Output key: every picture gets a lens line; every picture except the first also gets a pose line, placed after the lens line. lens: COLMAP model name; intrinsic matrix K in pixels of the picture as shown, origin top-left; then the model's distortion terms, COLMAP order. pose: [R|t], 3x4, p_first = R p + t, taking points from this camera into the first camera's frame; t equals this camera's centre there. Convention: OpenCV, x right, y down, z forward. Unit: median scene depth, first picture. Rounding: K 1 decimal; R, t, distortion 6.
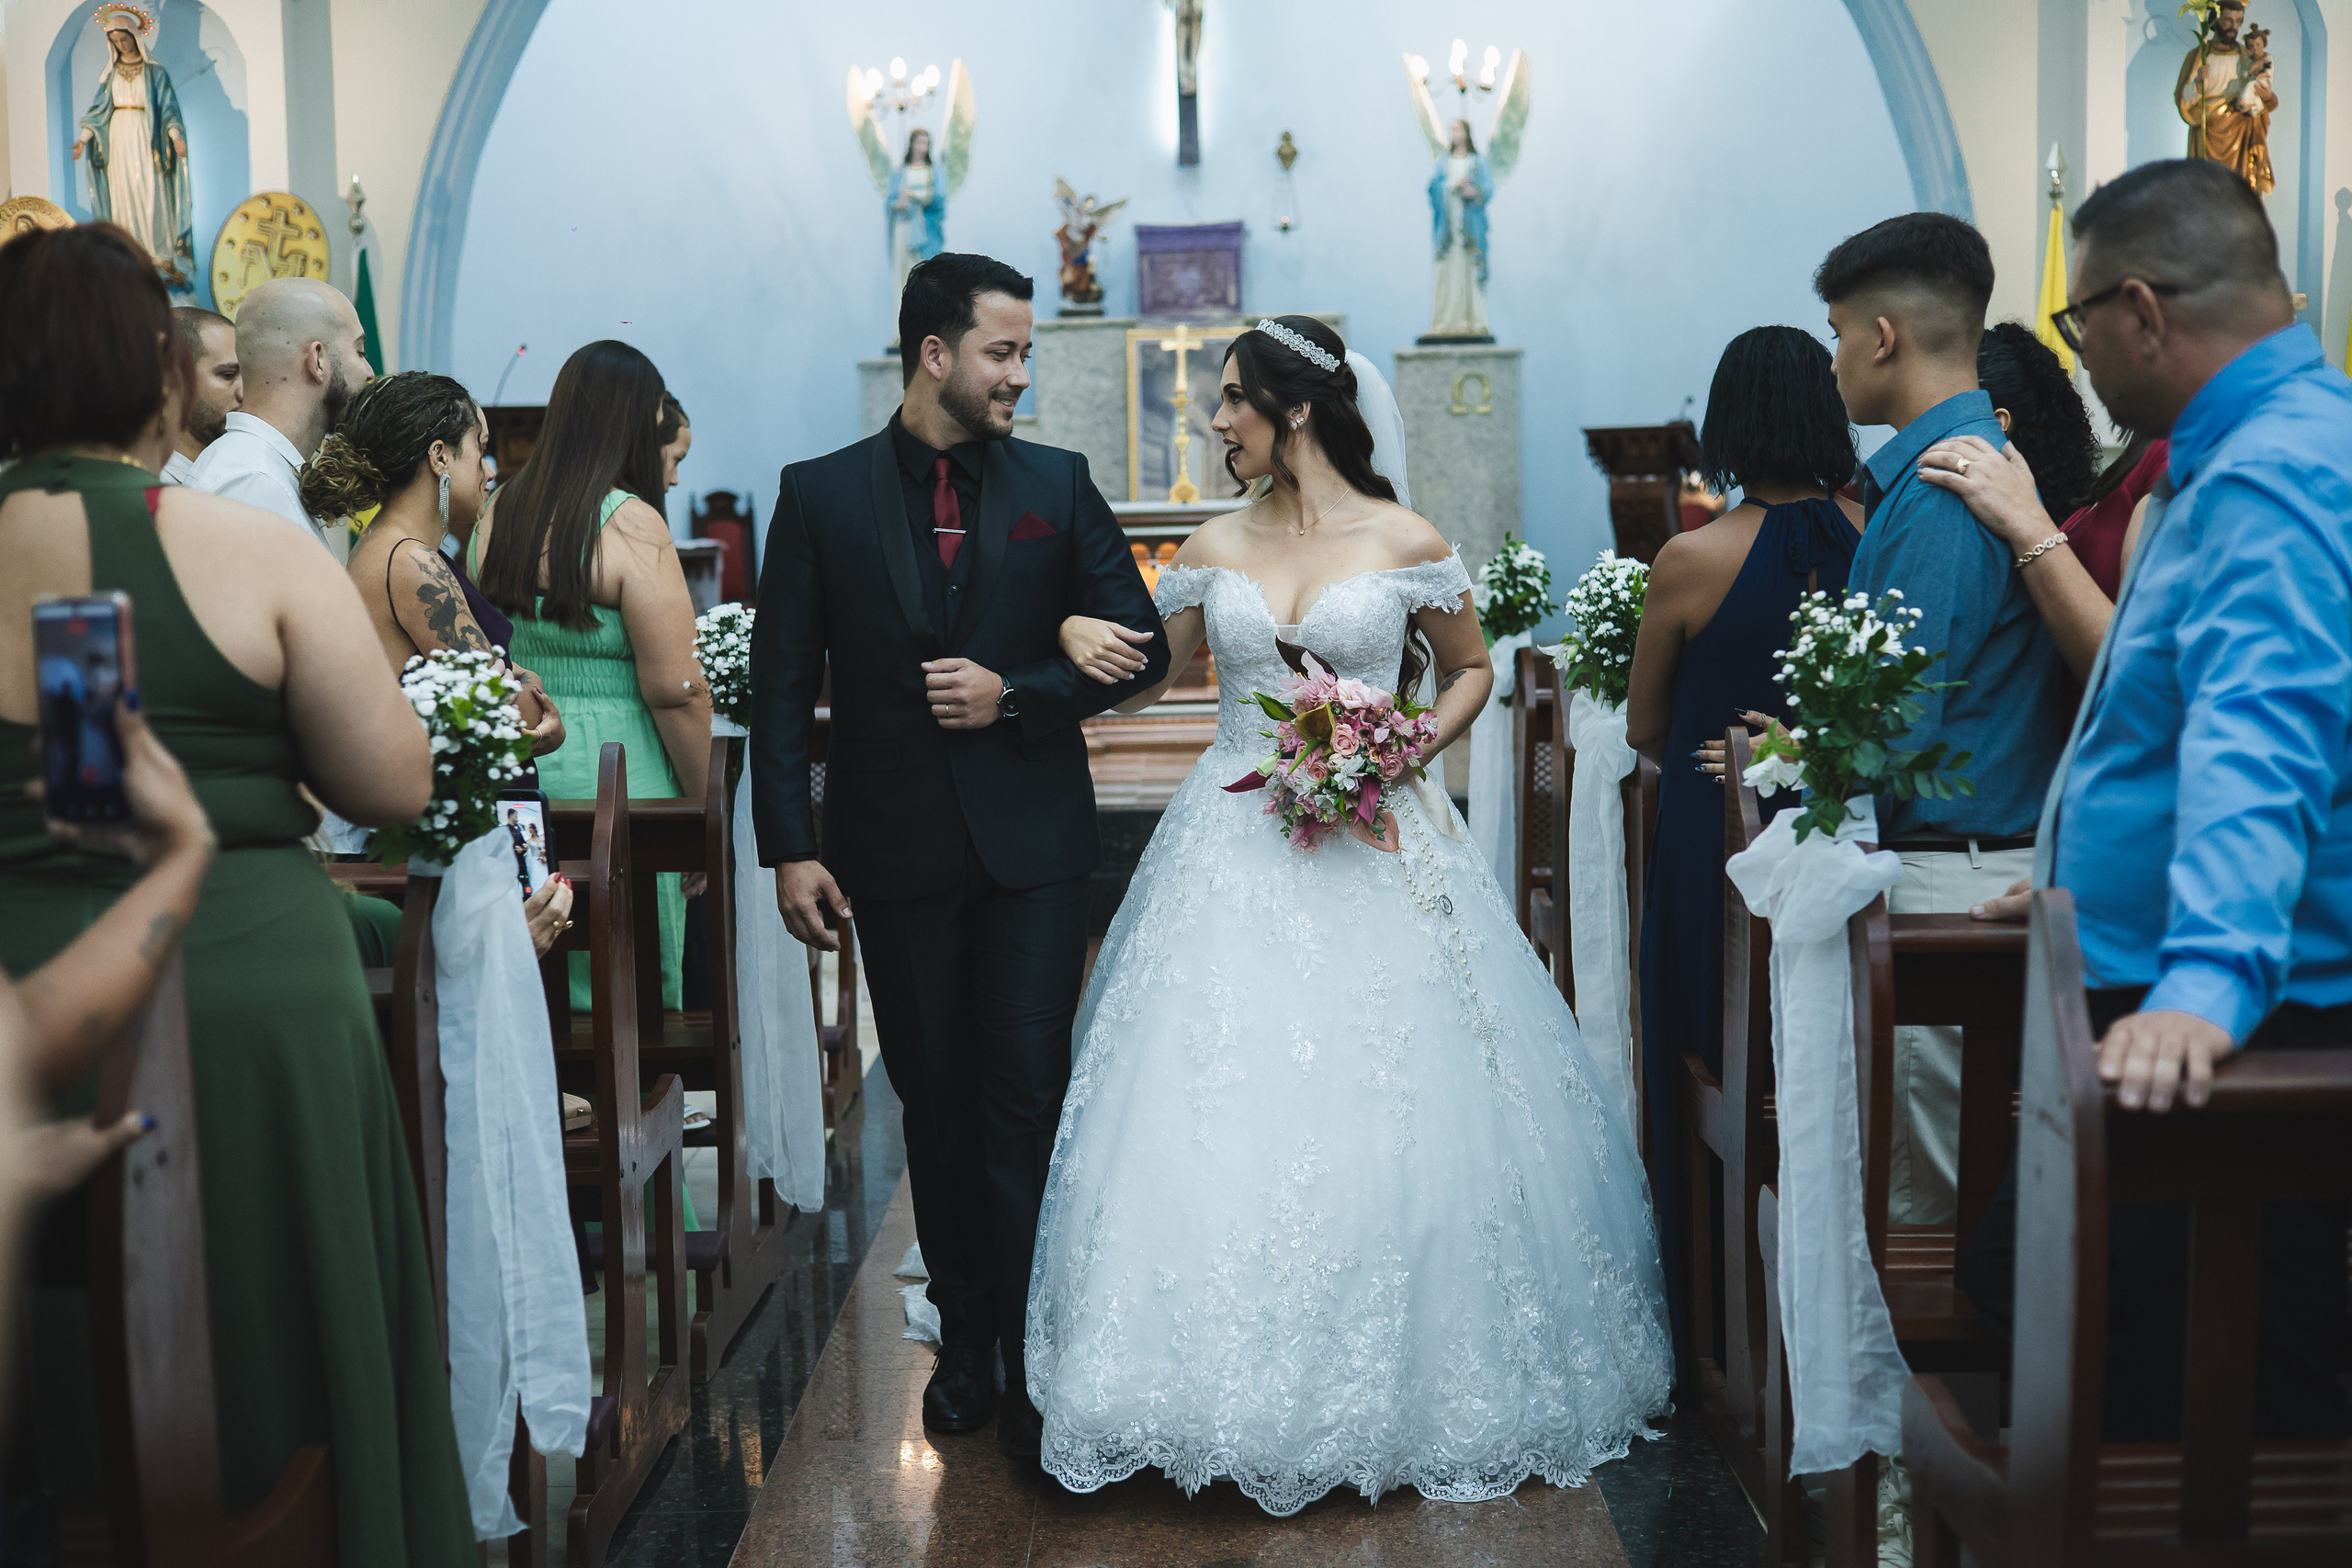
lens RADIAL K [[3272.8, 0, 1184.4], [0, 3272.8, 780.5], [0, 0, 1]] dist [0.048915, -0.209675]
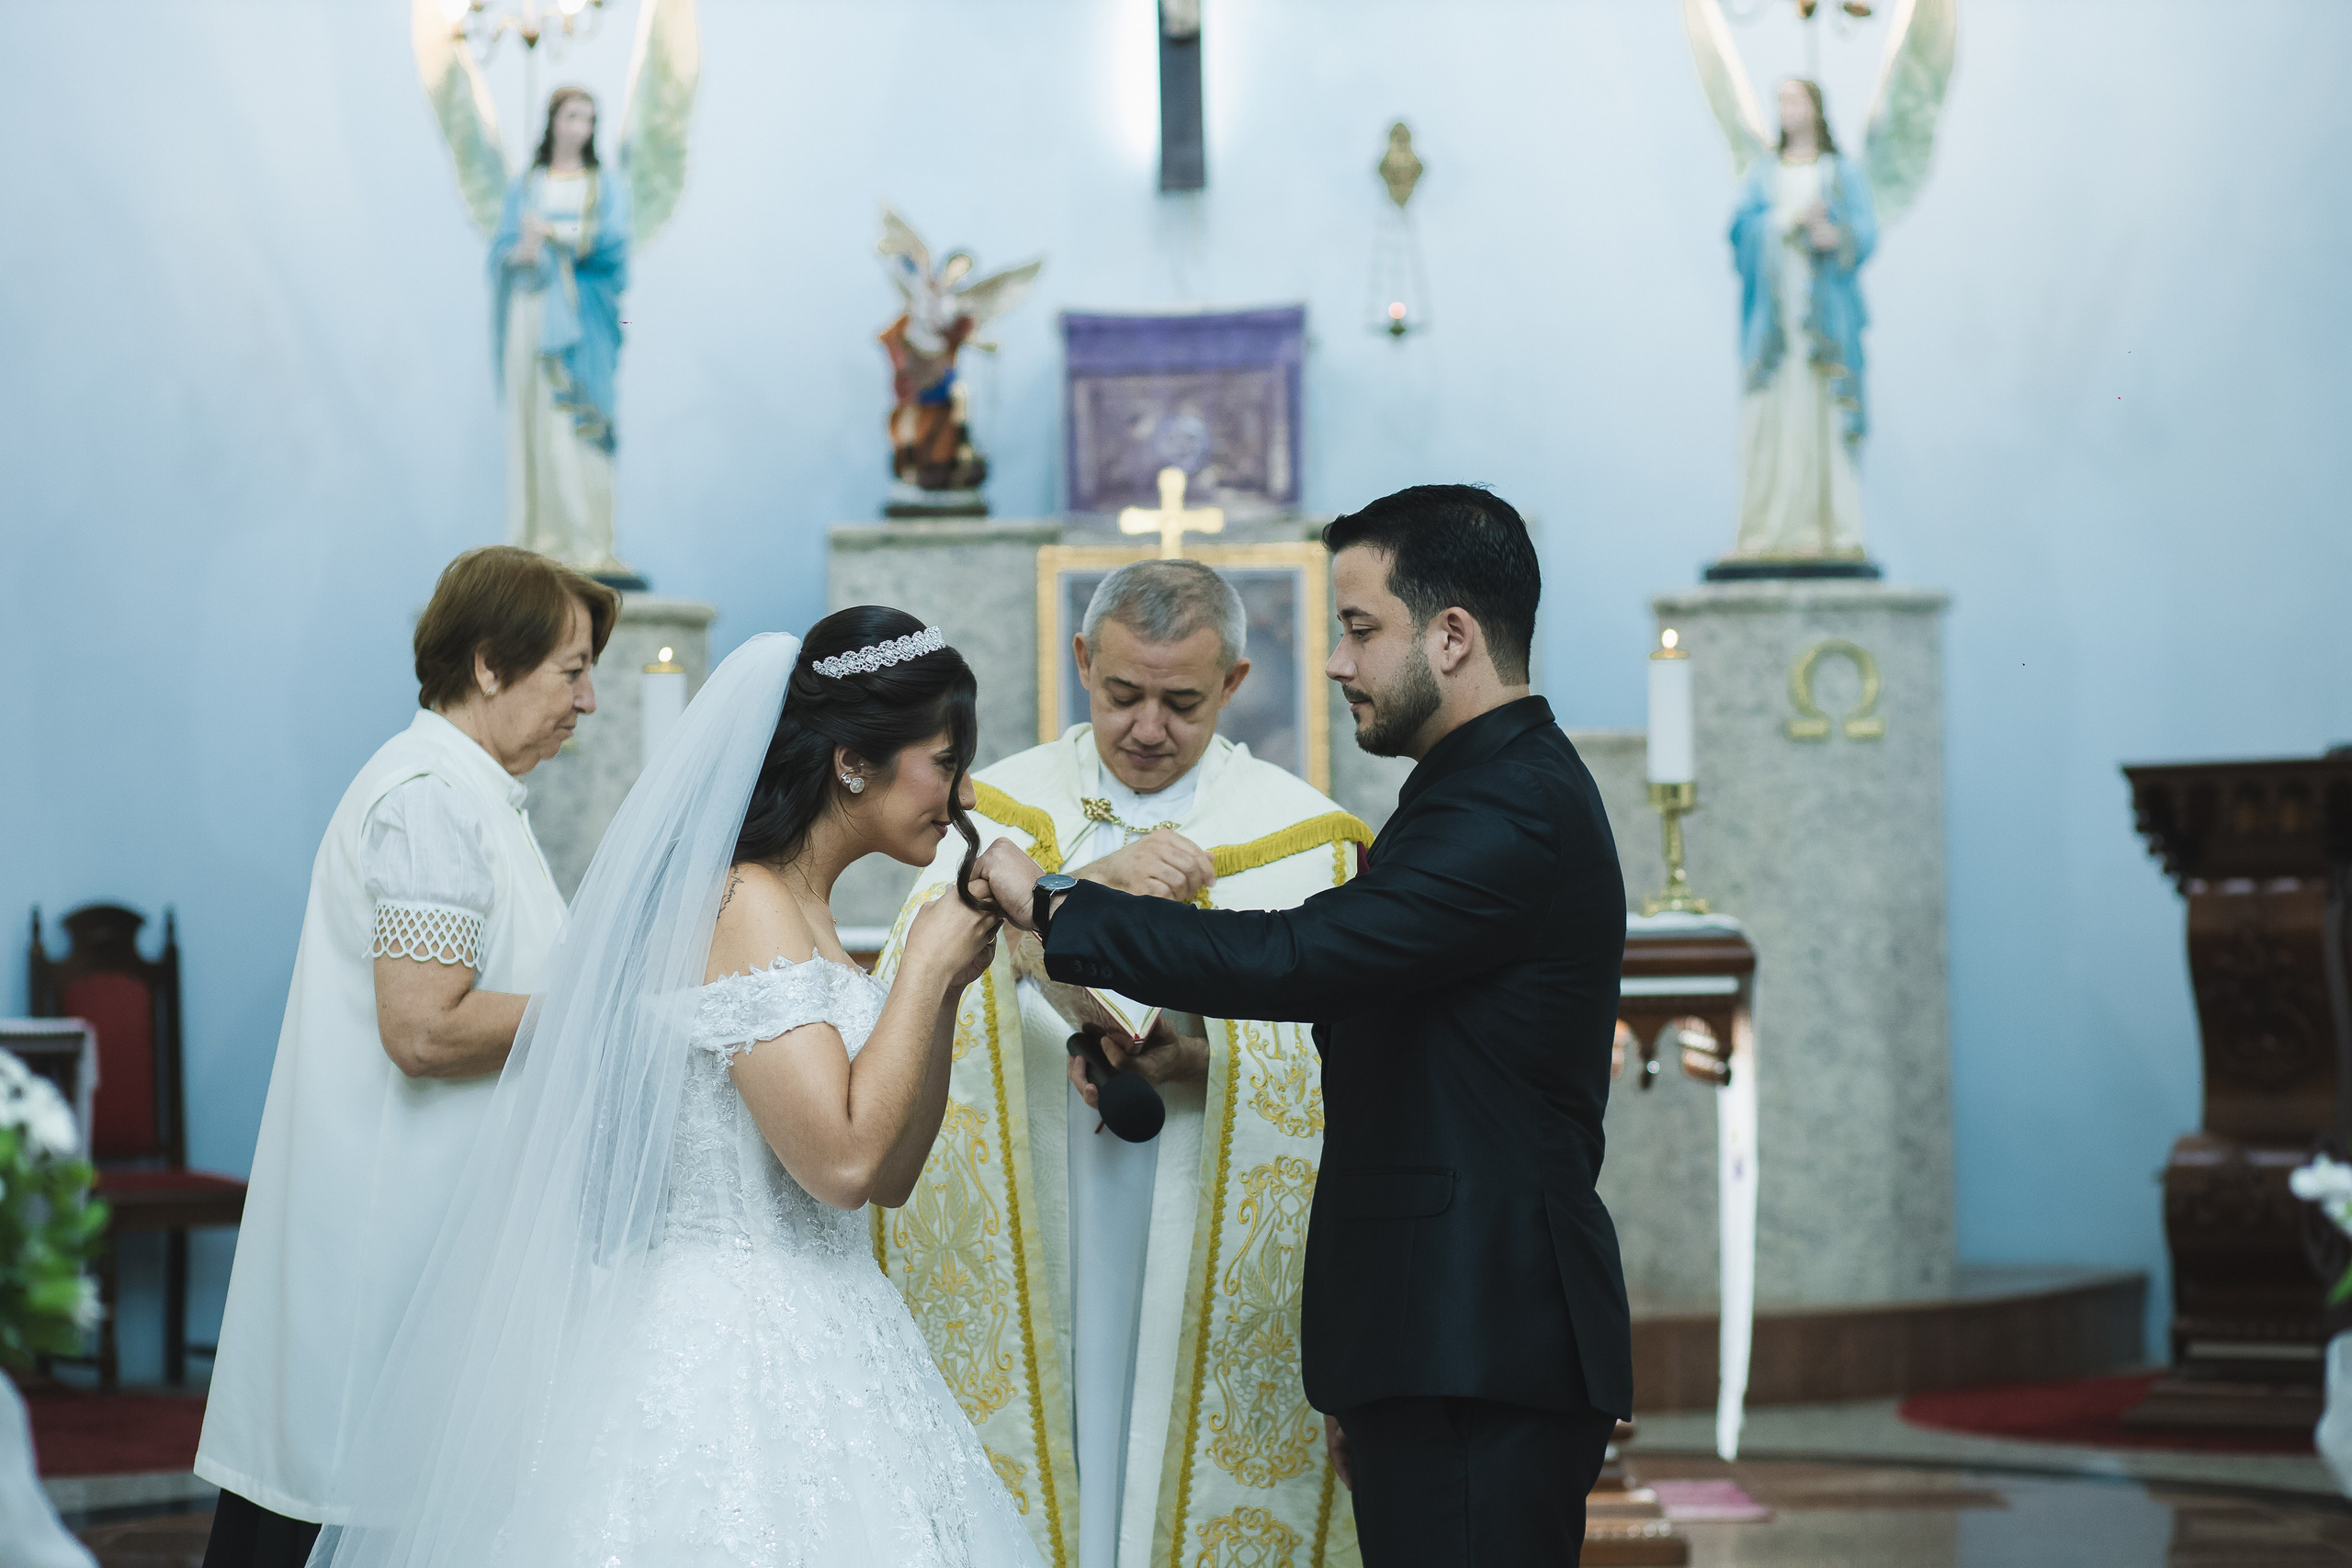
lens RADIAL K [[5631.3, 0, 1176.0], [0, 5631.3, 784.0], [0, 0, 1]] dist [-0.042495, -0.462798]
pose [[0.999949, 0.008692, 0.005141, -0.002794], [-0.008018, 0.992850, -0.119102, -0.016859], [-0.006140, 0.119055, 0.992869, 0.261470]]
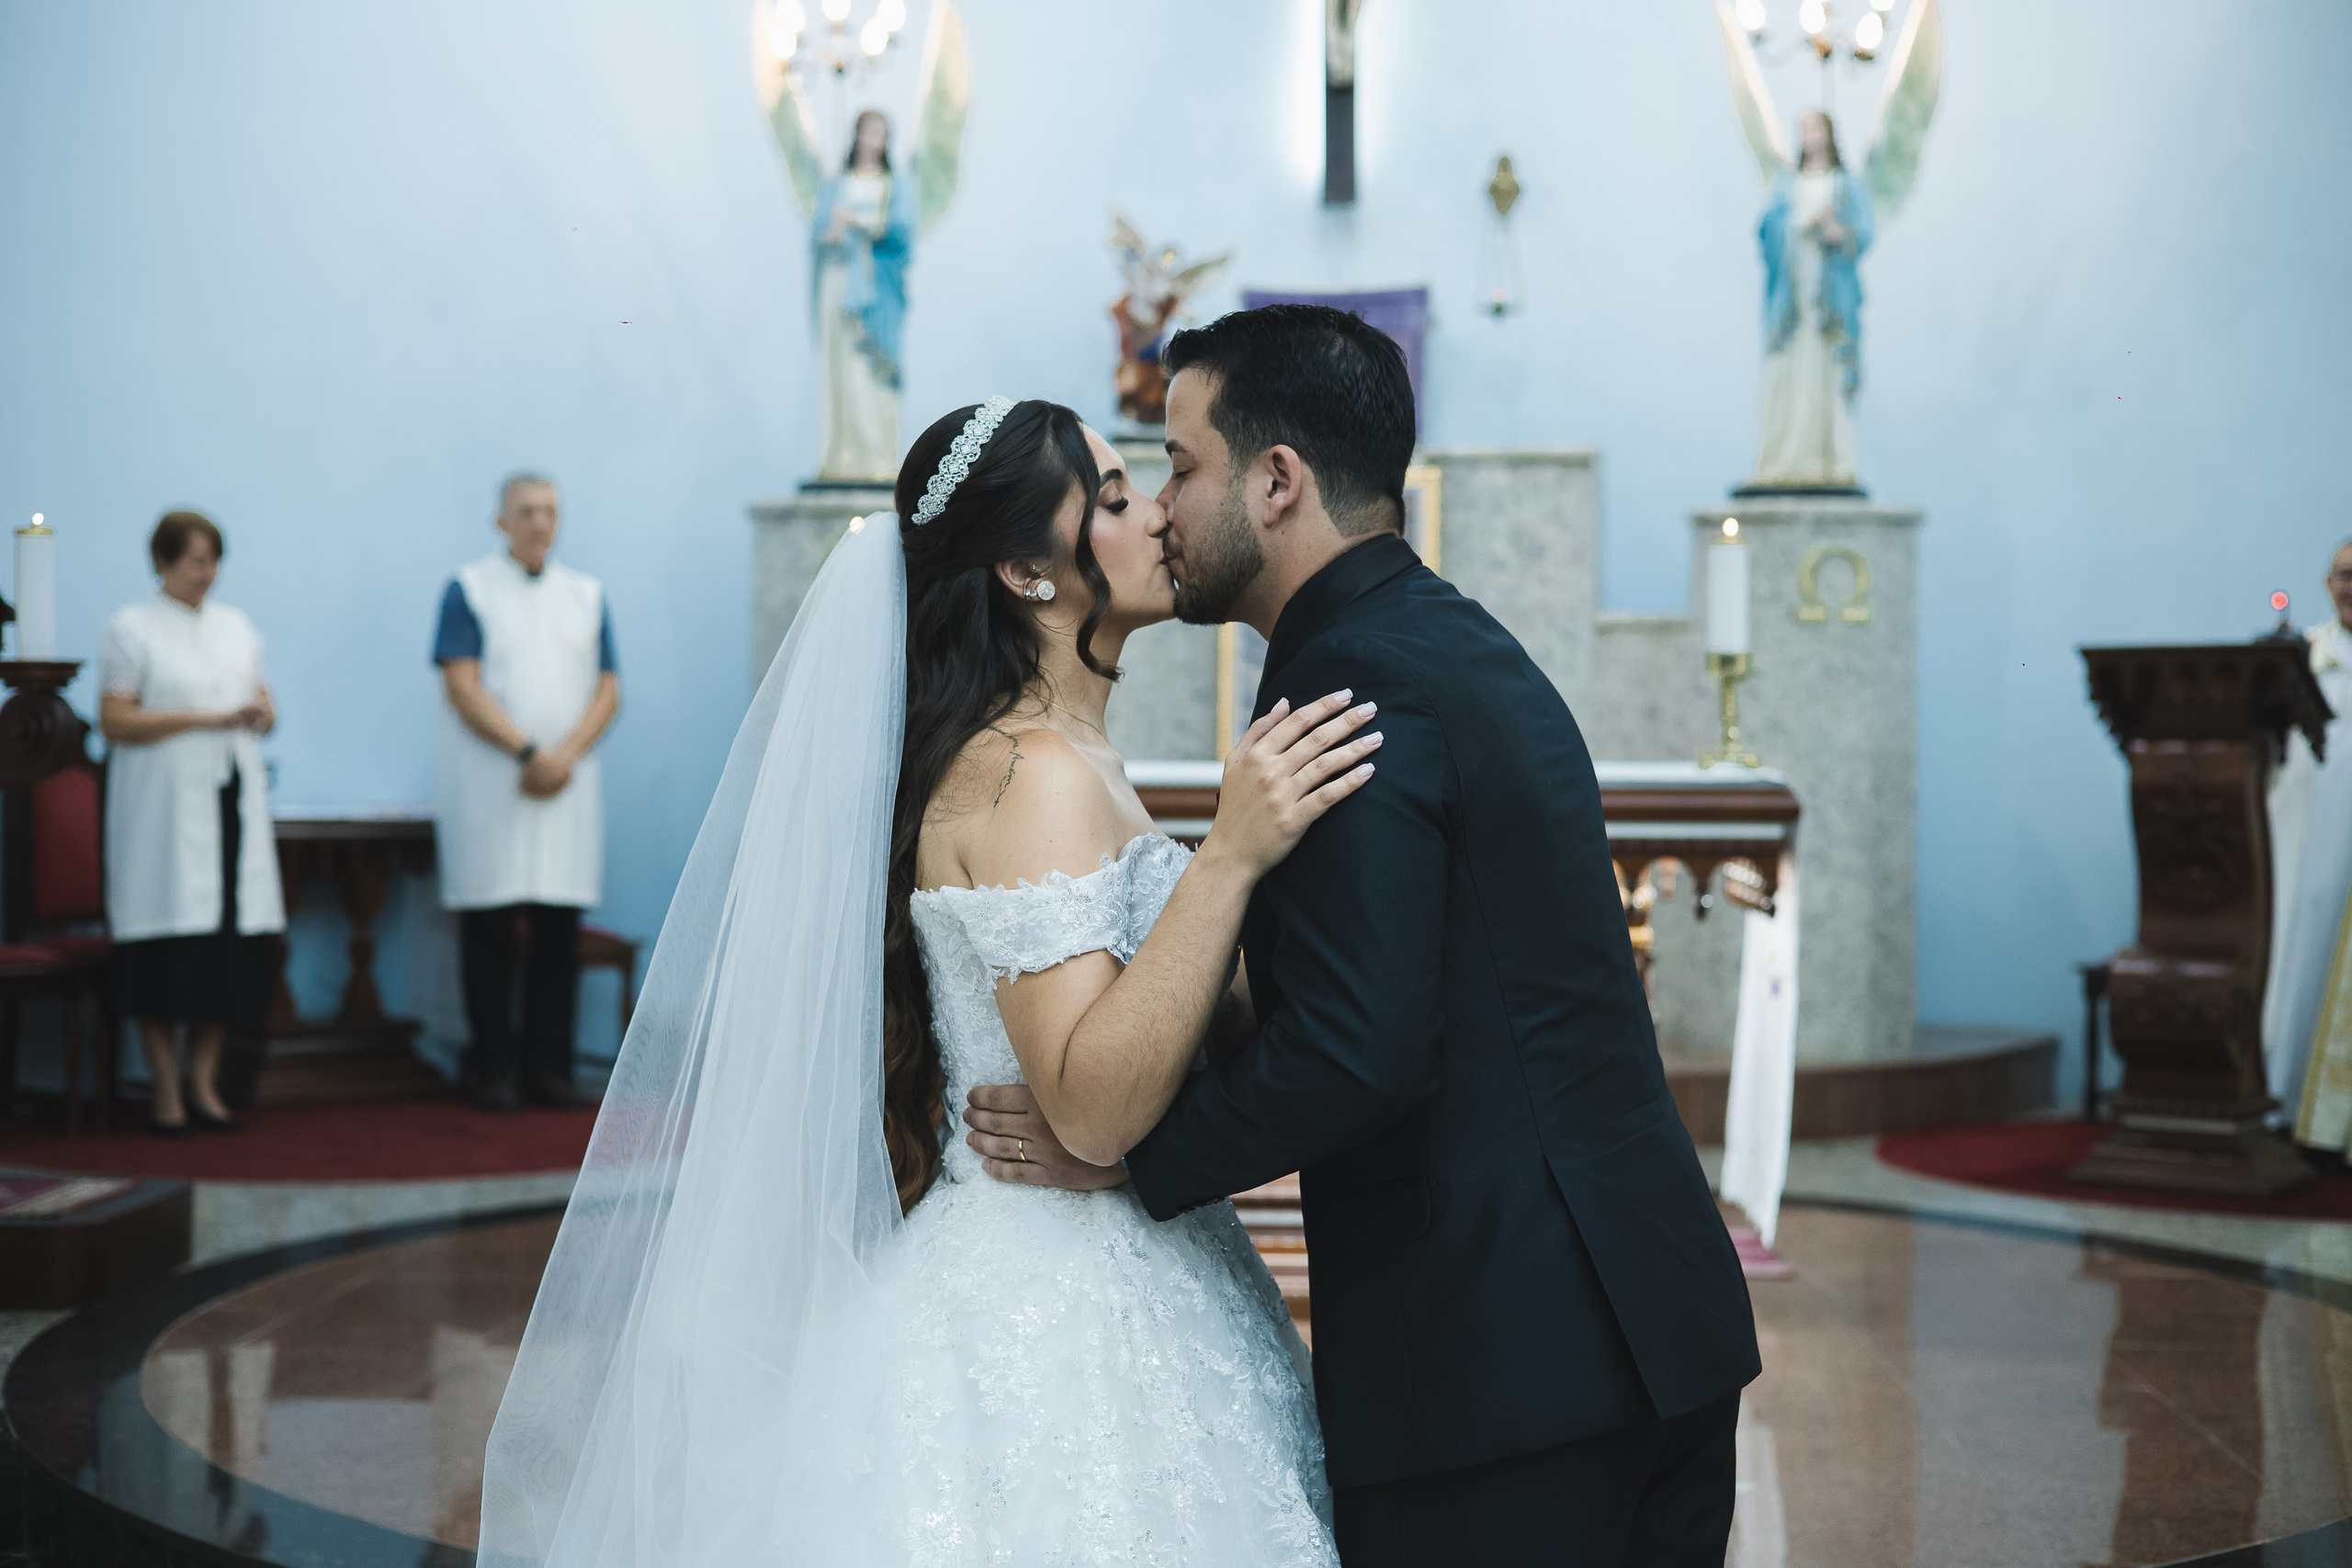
lens RADIAL K [[3272.8, 0, 1184.4], [0, 3272.8, 780.5], [0, 0, 1]] dist [0.048915, -0.209675]
pose [[0.998387, 0.029249, -0.048663, 0.005688], [-0.033016, 0.996368, -0.078496, -0.037427], [0.046190, 0.079976, 0.995726, 0.436336]]
